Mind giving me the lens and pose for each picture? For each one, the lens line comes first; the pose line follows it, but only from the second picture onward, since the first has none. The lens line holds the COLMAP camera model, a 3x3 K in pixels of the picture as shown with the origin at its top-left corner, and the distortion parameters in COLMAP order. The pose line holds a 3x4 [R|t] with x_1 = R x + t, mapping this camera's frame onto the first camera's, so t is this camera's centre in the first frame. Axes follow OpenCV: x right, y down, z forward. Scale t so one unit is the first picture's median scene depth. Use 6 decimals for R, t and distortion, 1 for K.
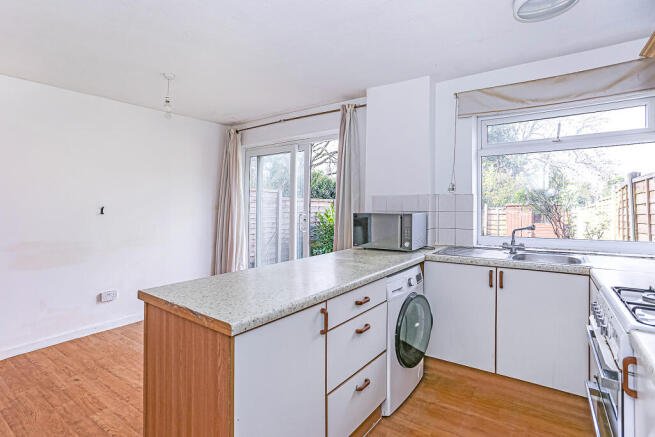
lens RADIAL K [[327.8, 0, 343.2], [0, 327.8, 197.0], [0, 0, 1]] dist [0.000807, 0.000945]
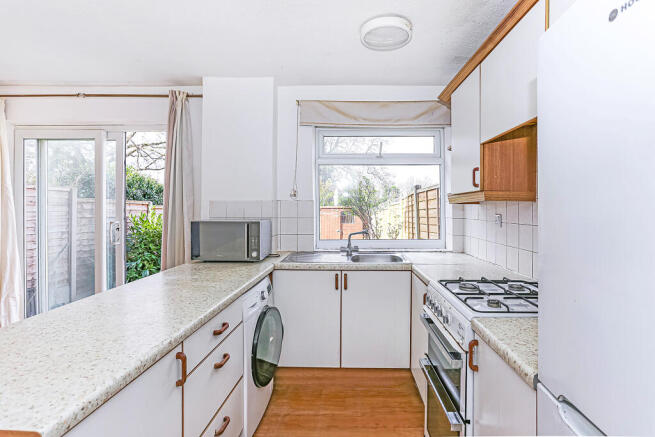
lens RADIAL K [[321.3, 0, 345.5], [0, 321.3, 204.6], [0, 0, 1]] dist [-0.052654, 0.025025]
pose [[0.844800, 0.010155, 0.534986, -0.072009], [-0.021409, 0.999661, 0.014832, -0.014429], [-0.534654, -0.023983, 0.844731, 0.096900]]
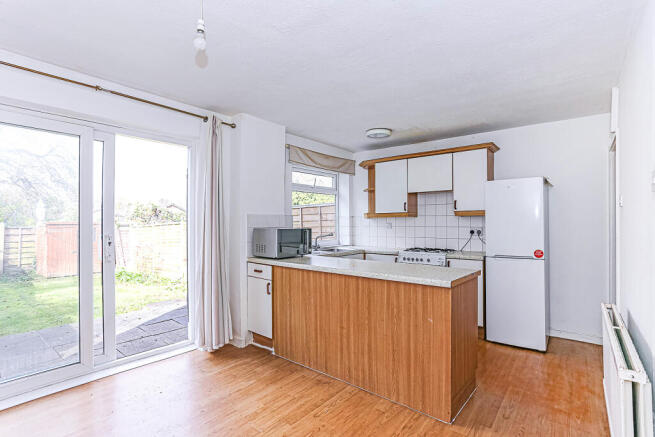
lens RADIAL K [[322.6, 0, 327.5], [0, 322.6, 218.5], [0, 0, 1]] dist [-0.053587, 0.025881]
pose [[0.102509, 0.015618, 0.994610, -1.159037], [-0.023865, 0.999628, -0.013237, 0.023375], [-0.994446, -0.022380, 0.102843, 0.765103]]
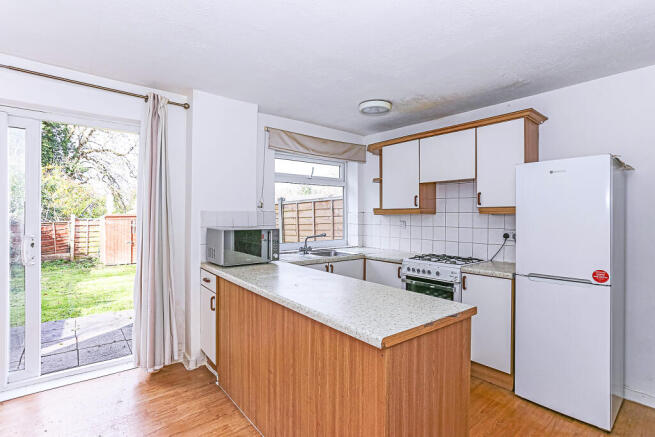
lens RADIAL K [[319.8, 0, 326.9], [0, 319.8, 215.1], [0, 0, 1]] dist [-0.055776, 0.024677]
pose [[0.303212, 0.004421, 0.952913, -0.788280], [-0.031244, 0.999498, 0.005304, -0.008233], [-0.952411, -0.031381, 0.303198, 0.487795]]
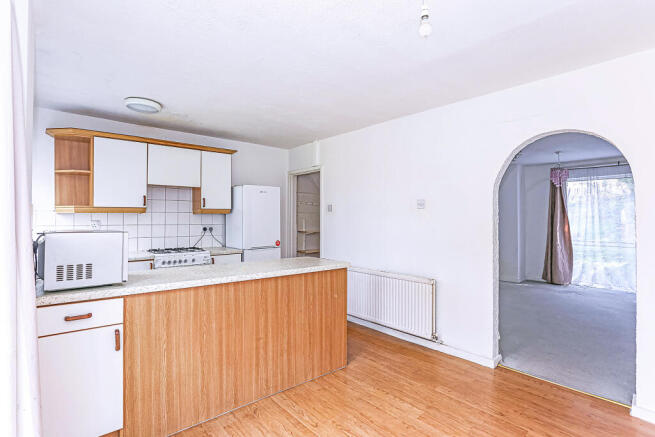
lens RADIAL K [[322.6, 0, 327.5], [0, 322.6, 218.5], [0, 0, 1]] dist [-0.053587, 0.025881]
pose [[-0.961692, 0.004714, 0.274091, -0.575880], [-0.003031, 0.999608, -0.027825, 0.041009], [-0.274114, -0.027590, -0.961301, 1.622206]]
